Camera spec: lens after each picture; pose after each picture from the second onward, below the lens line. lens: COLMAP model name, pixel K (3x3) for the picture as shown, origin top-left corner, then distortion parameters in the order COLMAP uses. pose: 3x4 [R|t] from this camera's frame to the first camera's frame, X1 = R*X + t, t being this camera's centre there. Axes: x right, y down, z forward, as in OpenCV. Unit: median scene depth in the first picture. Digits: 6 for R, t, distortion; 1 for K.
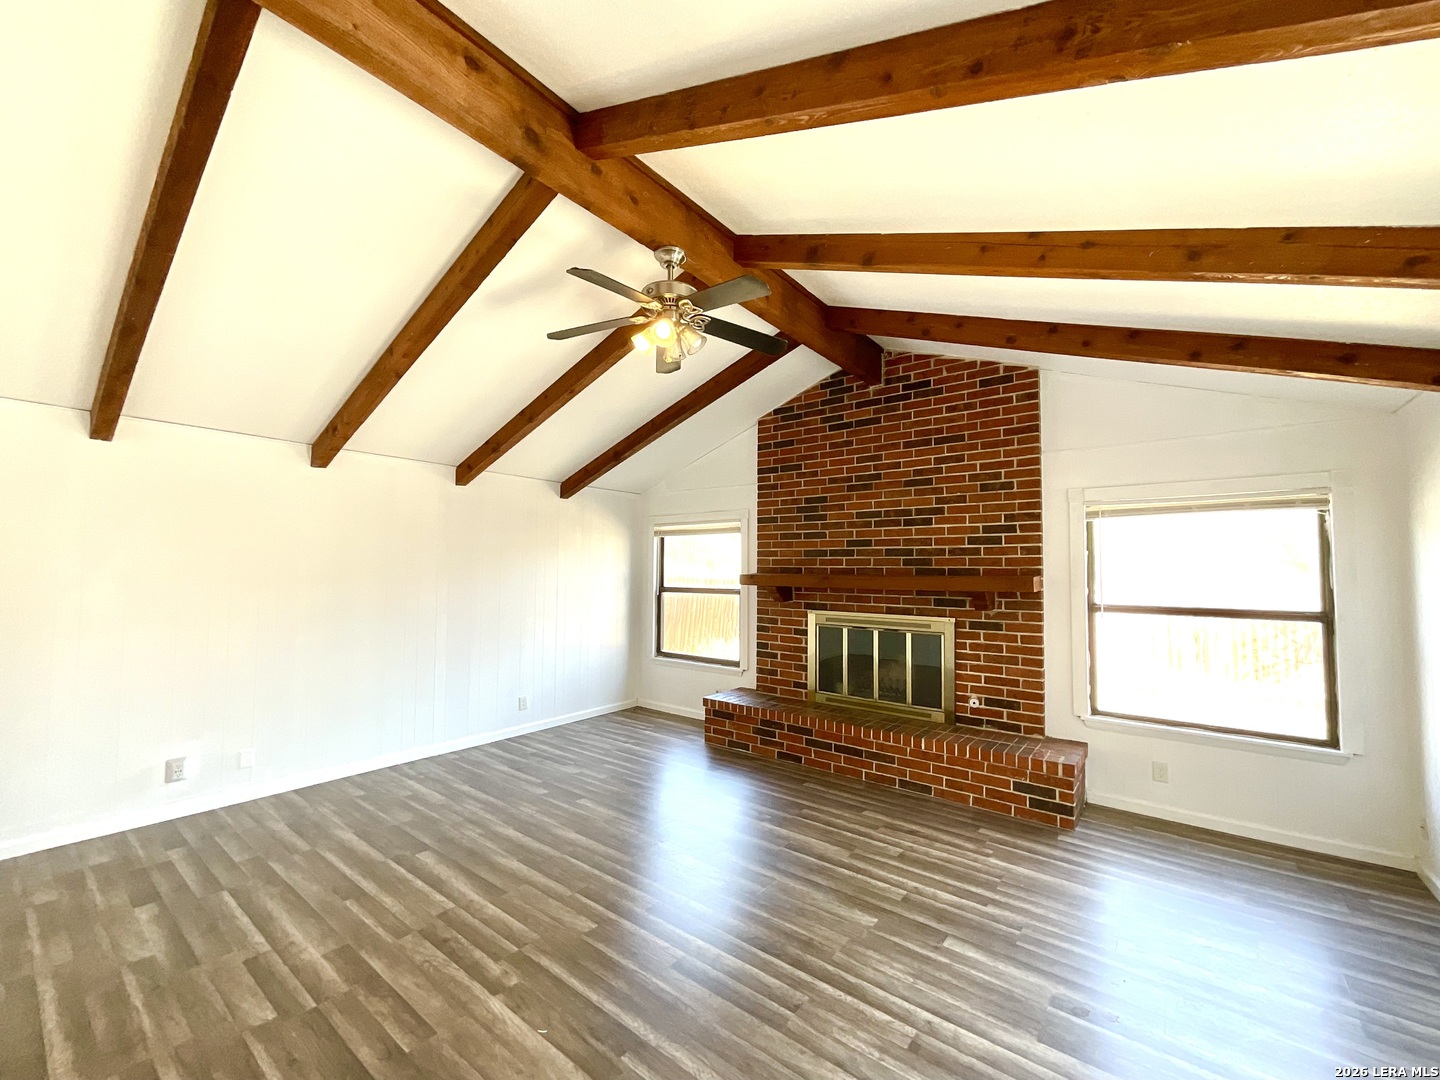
lens RADIAL K [[578.8, 0, 717.8], [0, 578.8, 542.9], [0, 0, 1]] dist [-0.000464, -0.000083]
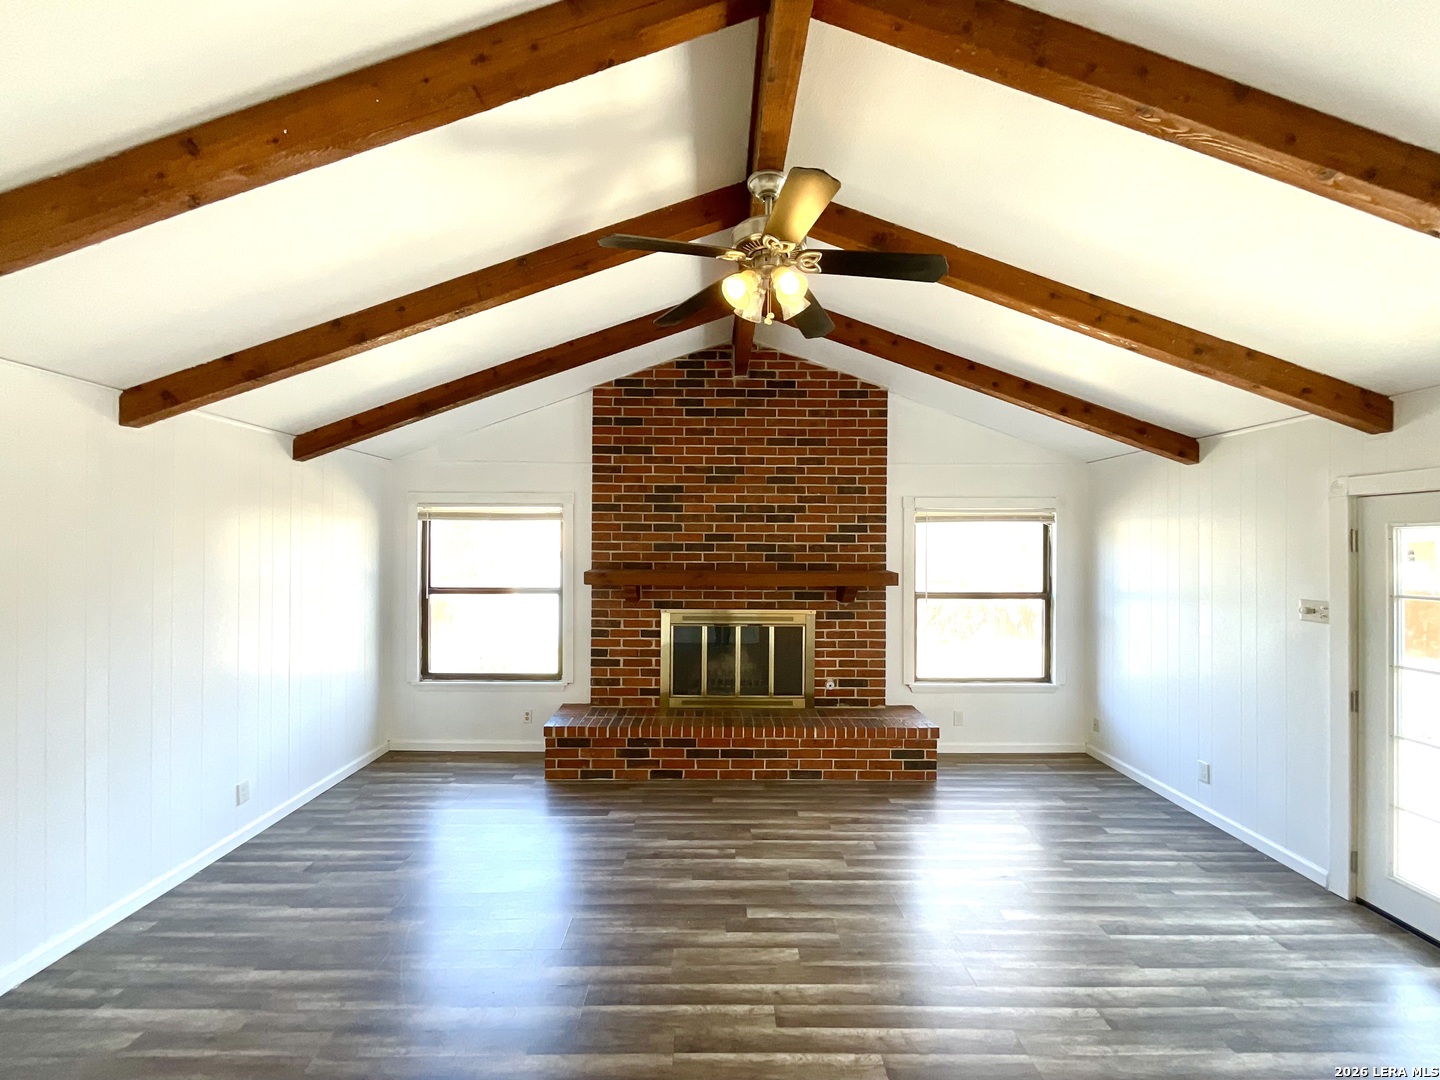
lens RADIAL K [[578.8, 0, 717.8], [0, 578.8, 542.9], [0, 0, 1]] dist [-0.000464, -0.000083]
pose [[0.784850, -0.002250, 0.619682, -0.384762], [-0.027916, 0.998850, 0.038984, -0.030365], [-0.619057, -0.047896, 0.783884, 0.263515]]
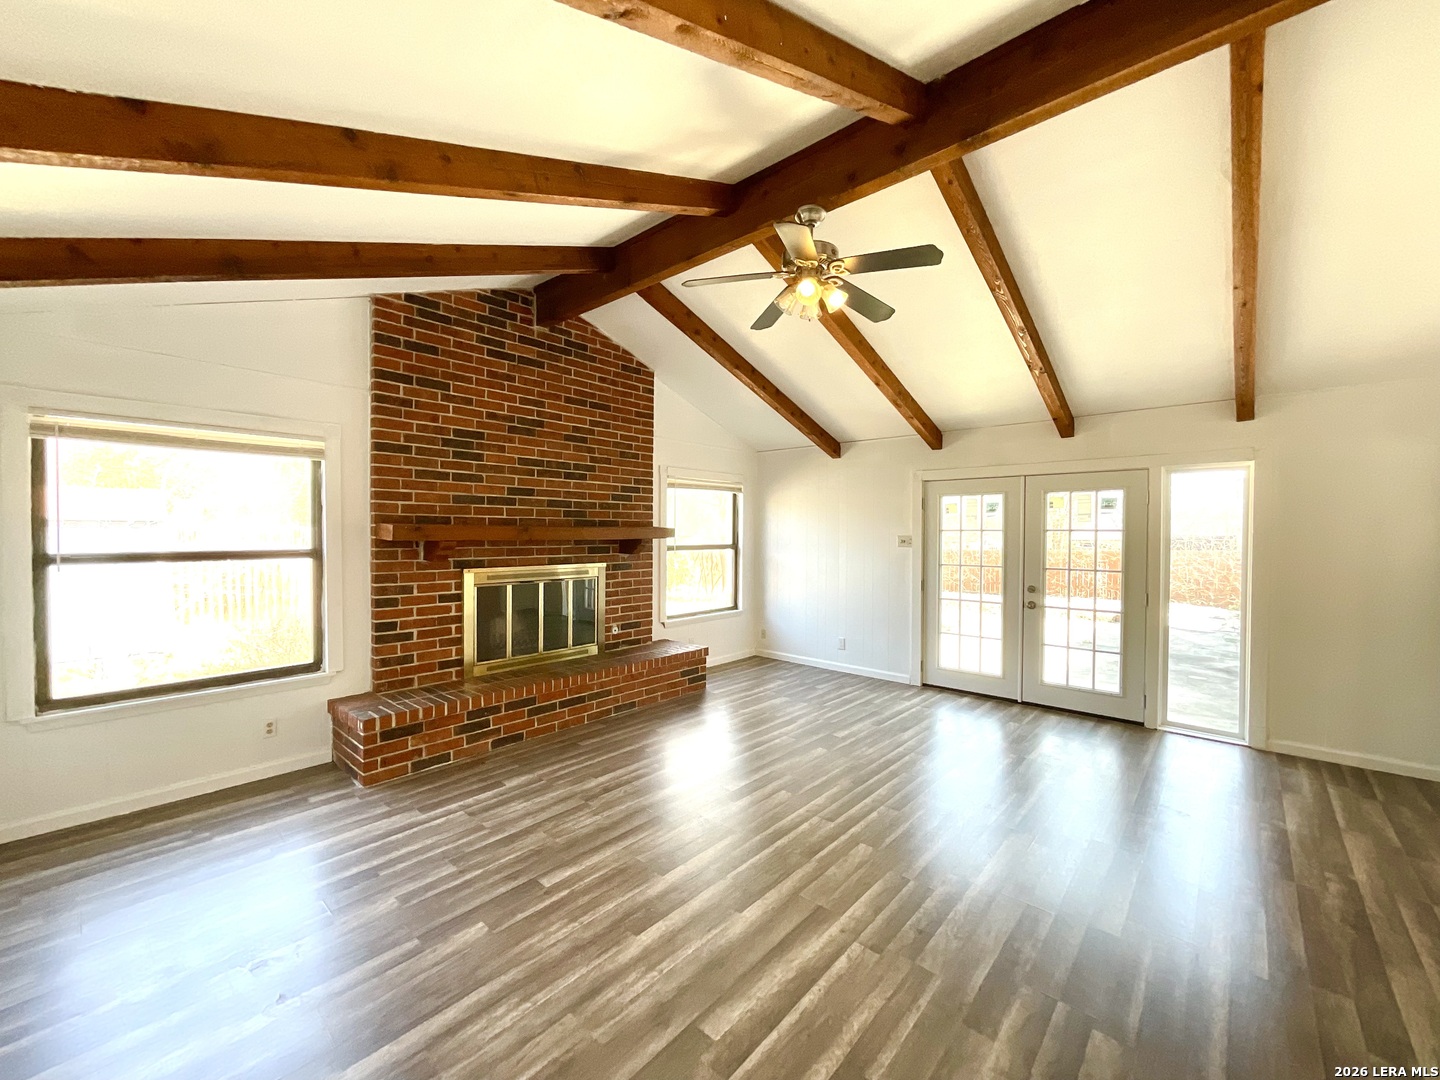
lens RADIAL K [[581.7, 0, 715.5], [0, 581.7, 543.0], [0, 0, 1]] dist [-0.003601, -0.000200]
pose [[0.070665, -0.029945, 0.997051, -0.715954], [-0.053844, 0.997978, 0.033789, 0.036909], [-0.996046, -0.056073, 0.068910, 0.671696]]
